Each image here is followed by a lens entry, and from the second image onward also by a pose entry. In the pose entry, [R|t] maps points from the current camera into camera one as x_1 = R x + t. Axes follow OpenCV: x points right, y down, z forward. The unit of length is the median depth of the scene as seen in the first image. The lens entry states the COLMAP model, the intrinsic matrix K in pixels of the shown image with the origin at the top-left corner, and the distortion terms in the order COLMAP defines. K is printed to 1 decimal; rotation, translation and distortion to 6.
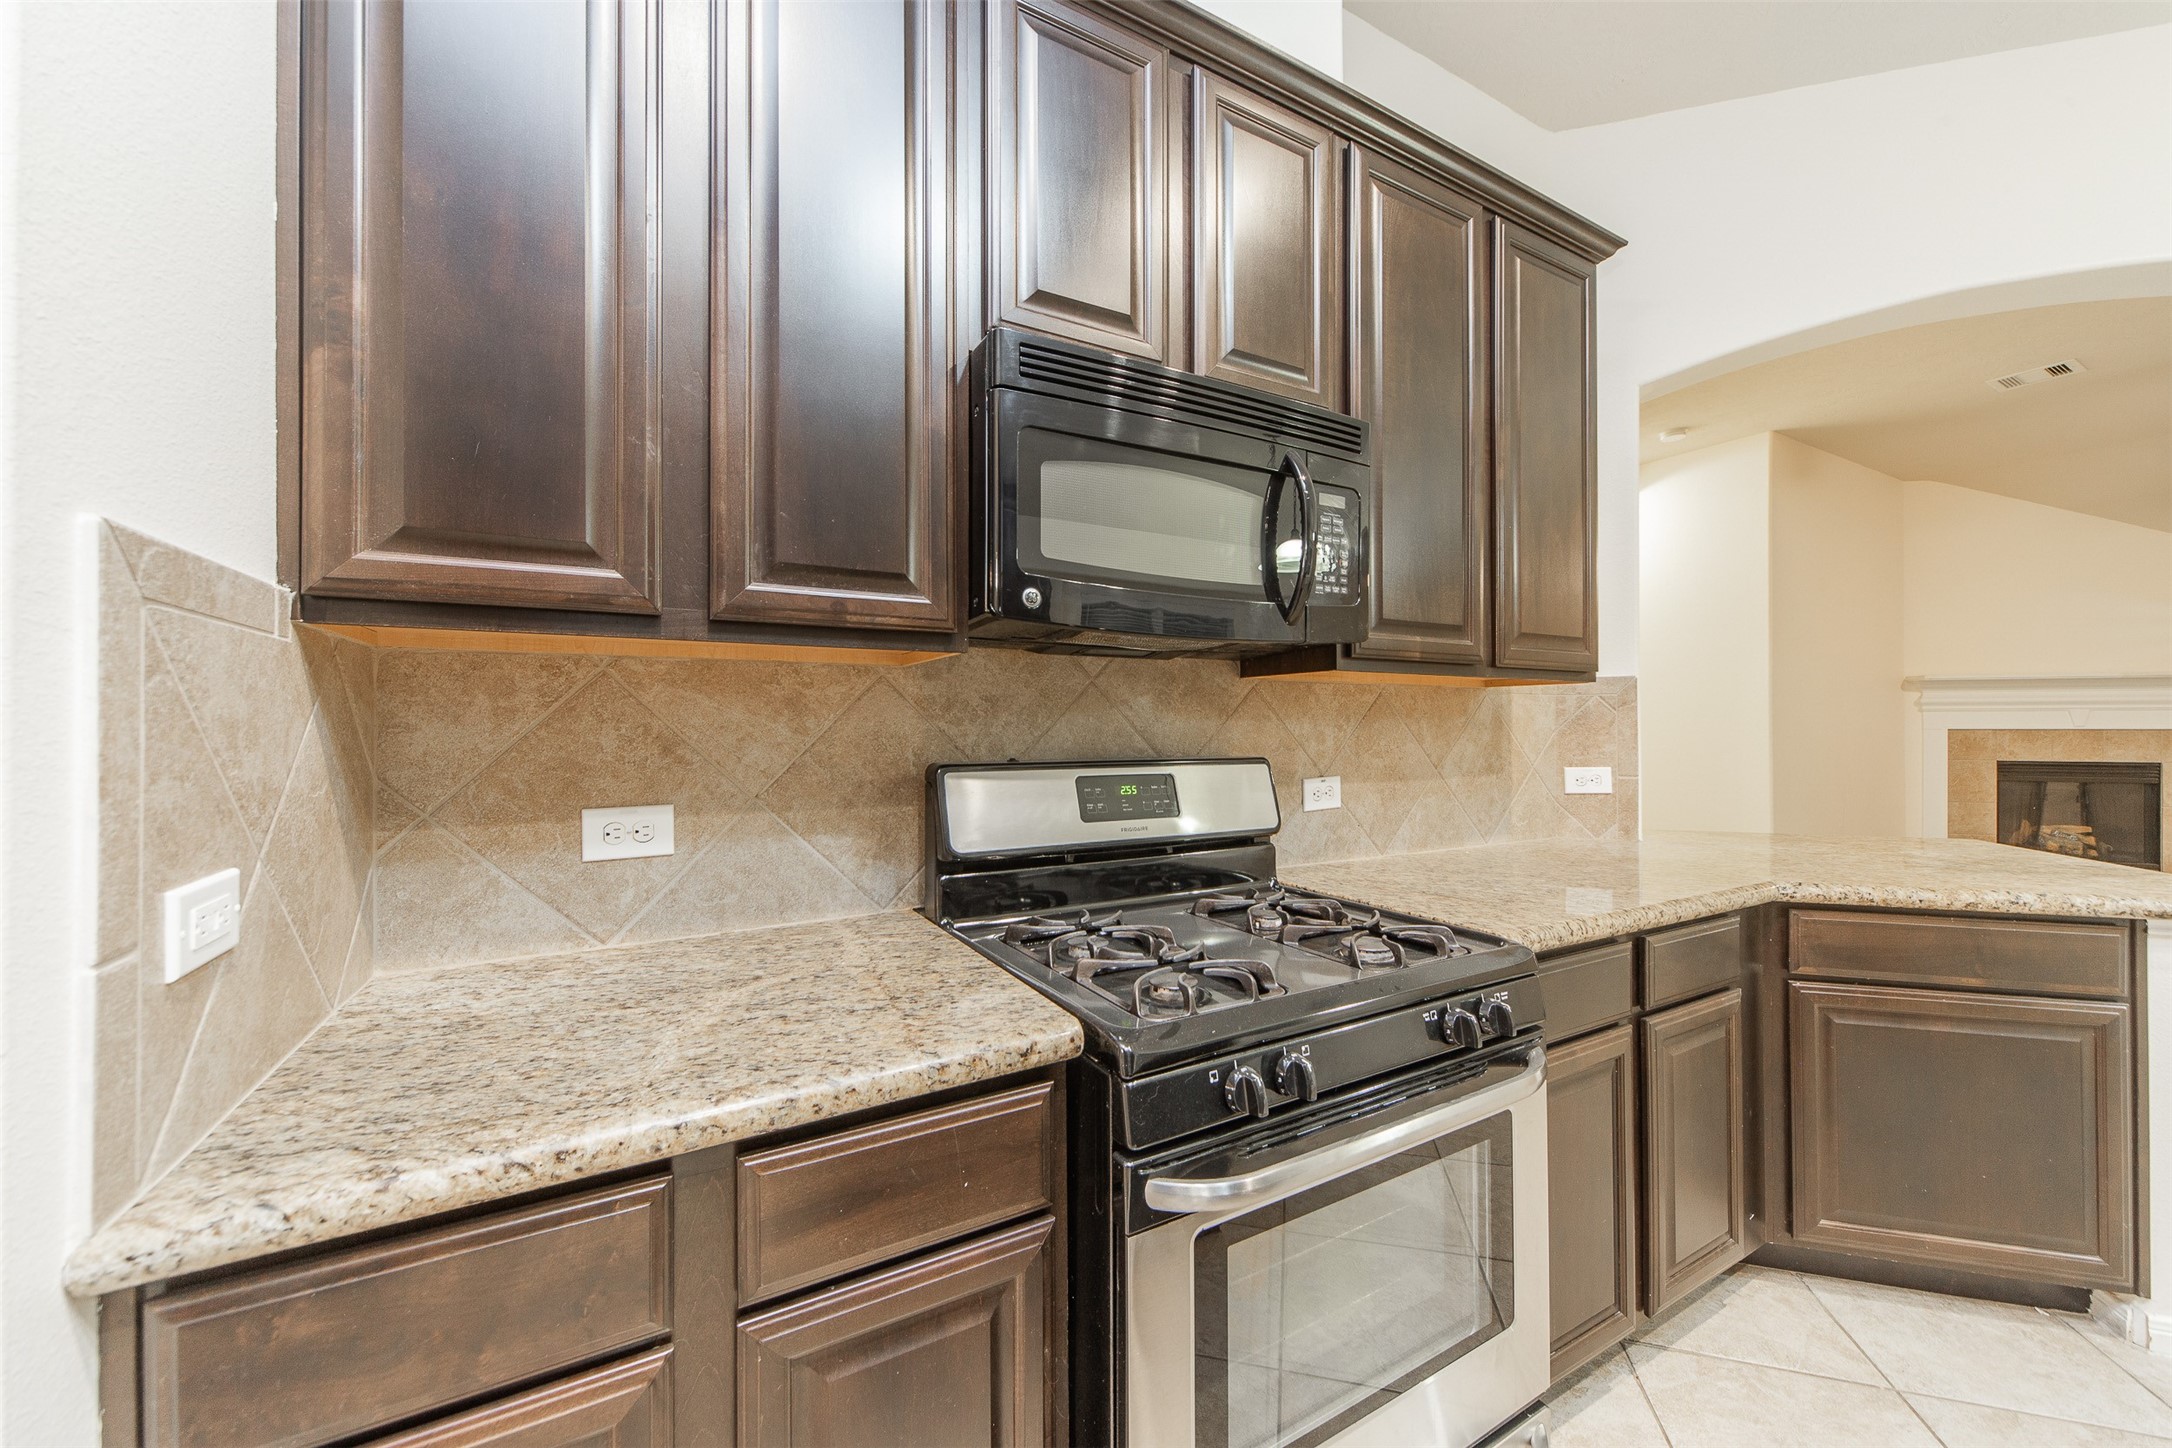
lens RADIAL K [[783.0, 0, 1072.8], [0, 783.0, 727.2], [0, 0, 1]] dist [0.002577, -0.001802]
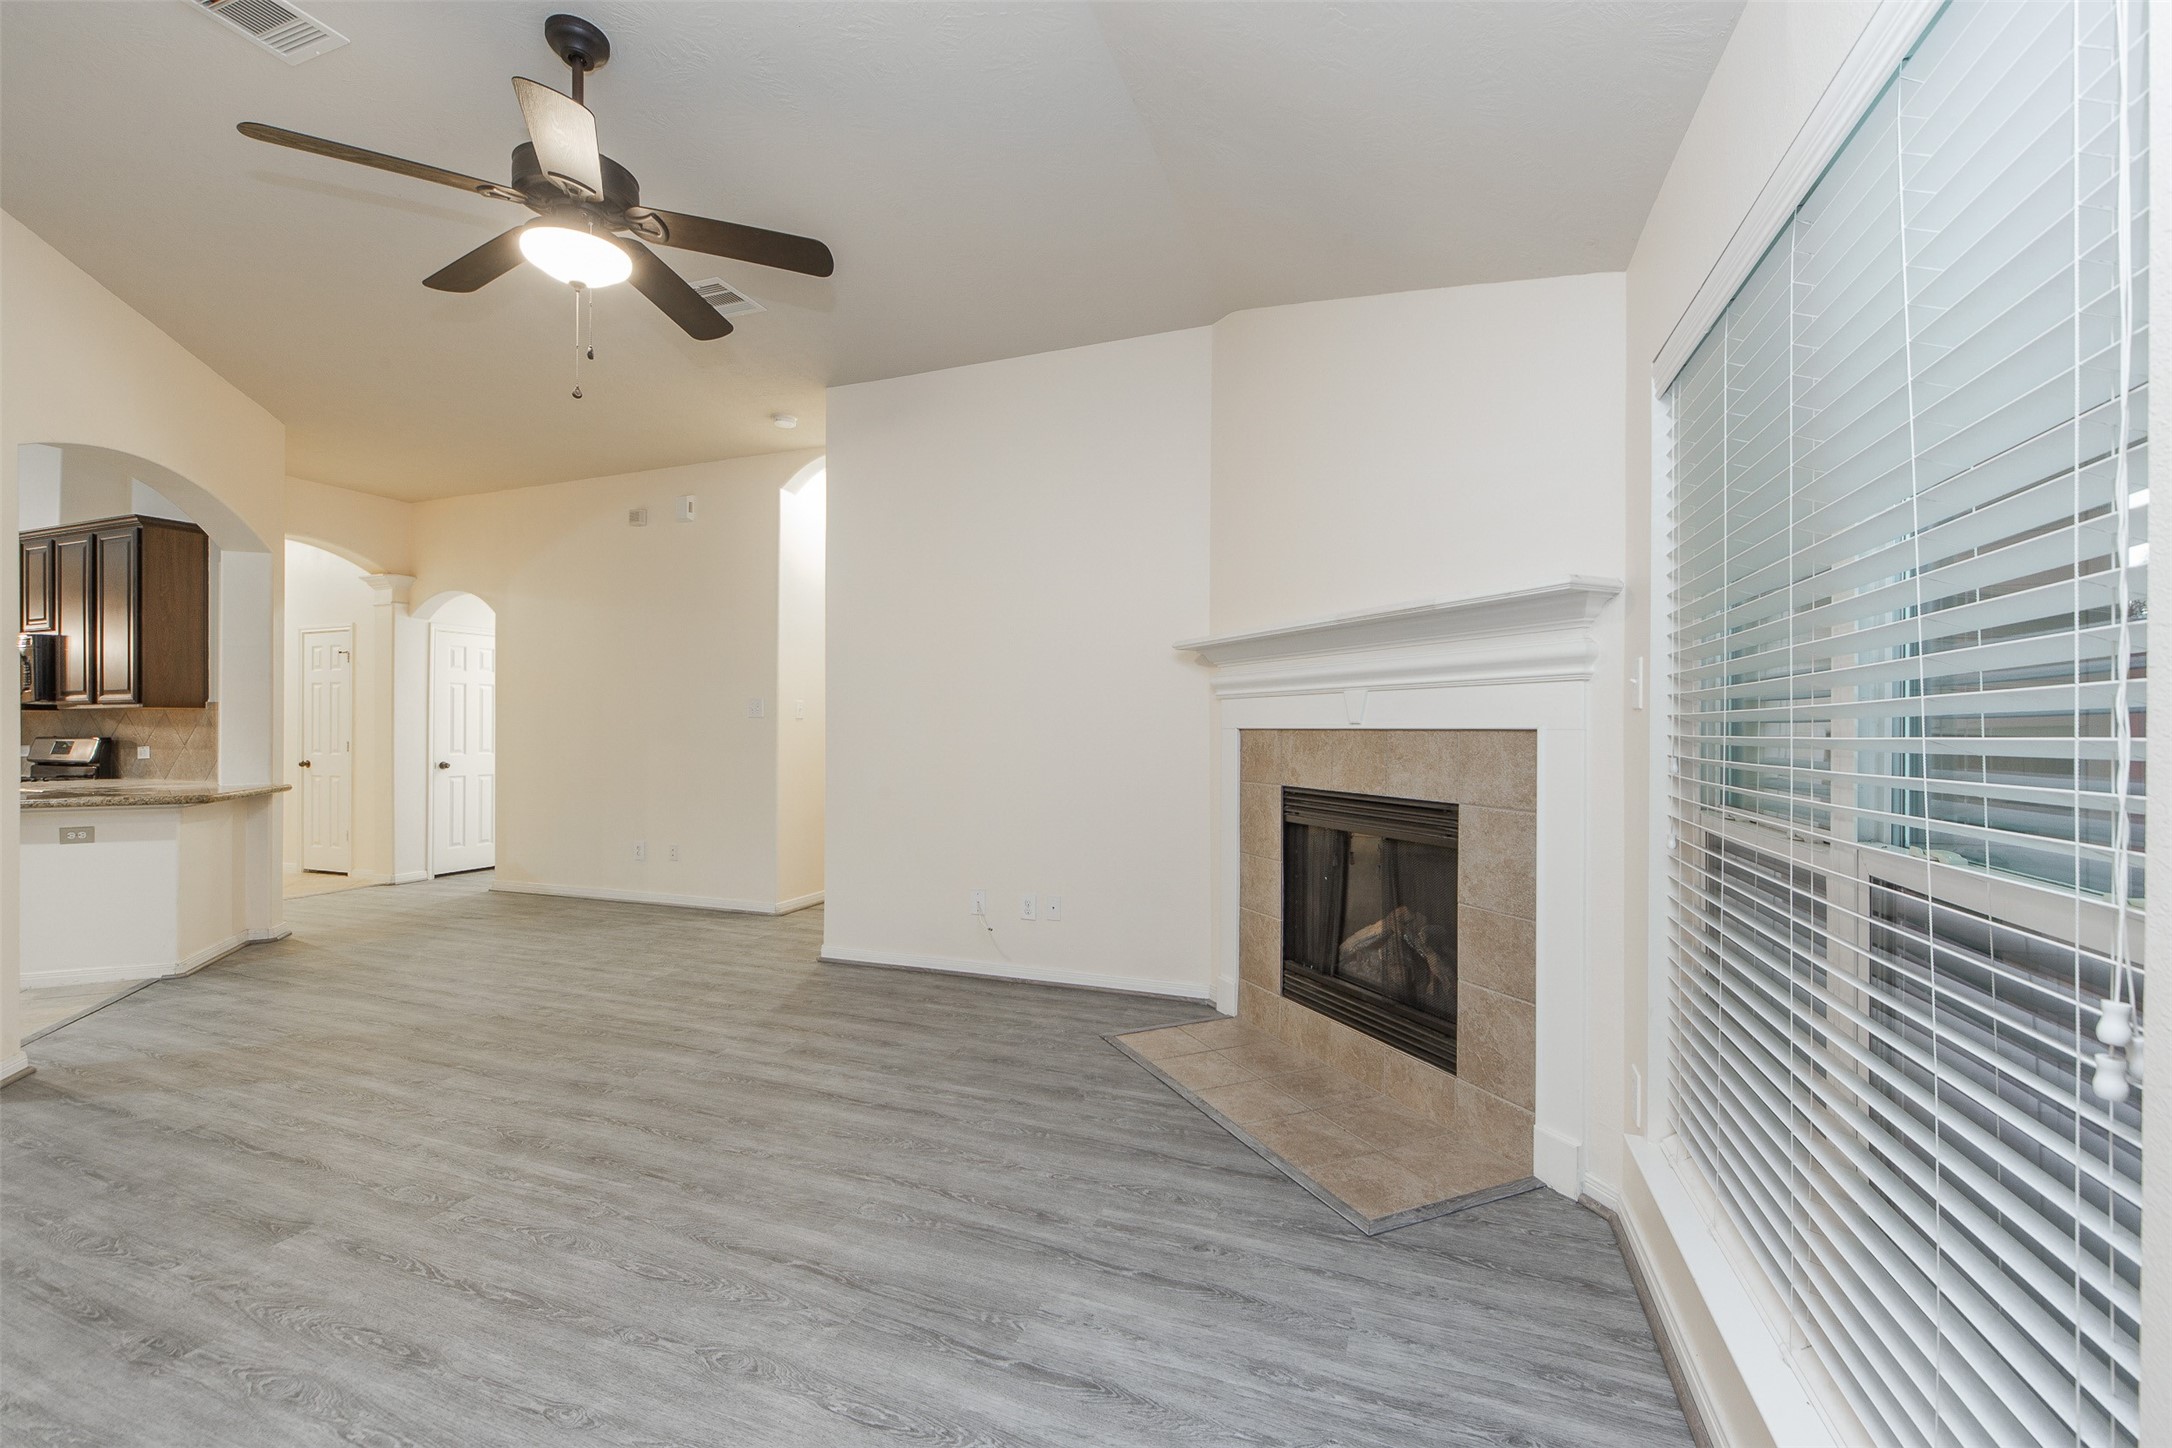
lens RADIAL K [[896.6, 0, 1081.9], [0, 896.6, 722.3], [0, 0, 1]] dist [0.001572, -0.000679]
pose [[0.655476, -0.003669, -0.755207, 5.476992], [0.001846, 0.999993, -0.003256, -0.000273], [0.755214, 0.000741, 0.655478, 1.669639]]
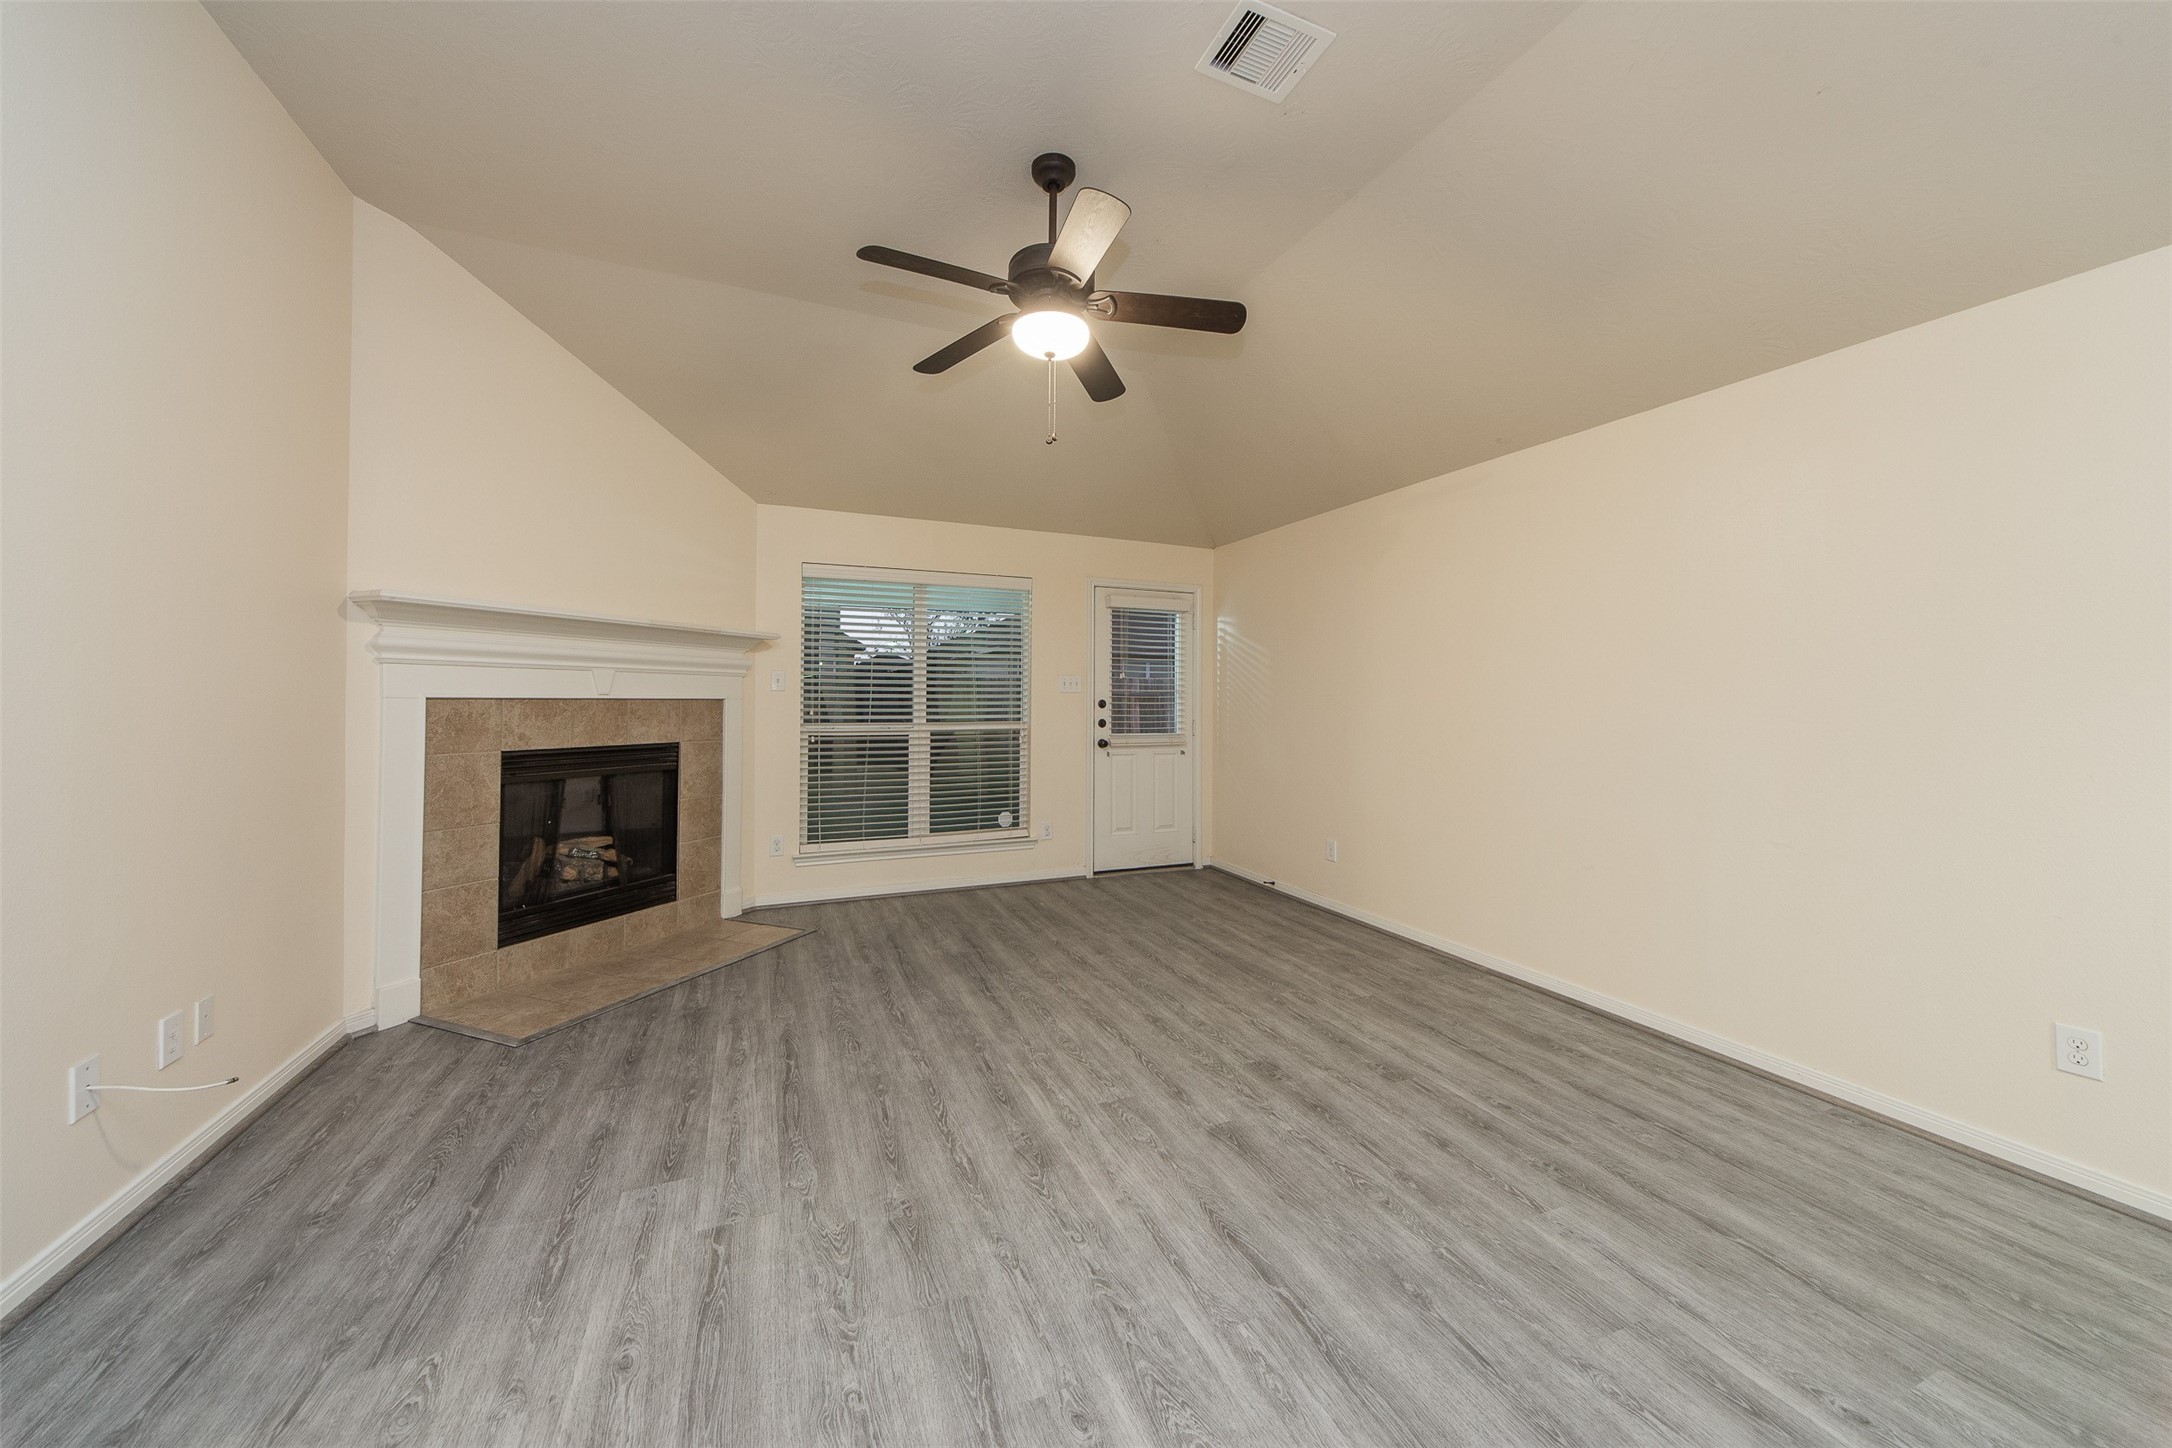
lens RADIAL K [[775.6, 0, 1078.4], [0, 775.6, 696.0], [0, 0, 1]] dist [0.006853, 0.000204]
pose [[0.093186, 0.006004, 0.995631, 2.220275], [-0.010601, 0.999931, -0.005038, -0.001910], [-0.995592, -0.010085, 0.093243, 1.789300]]
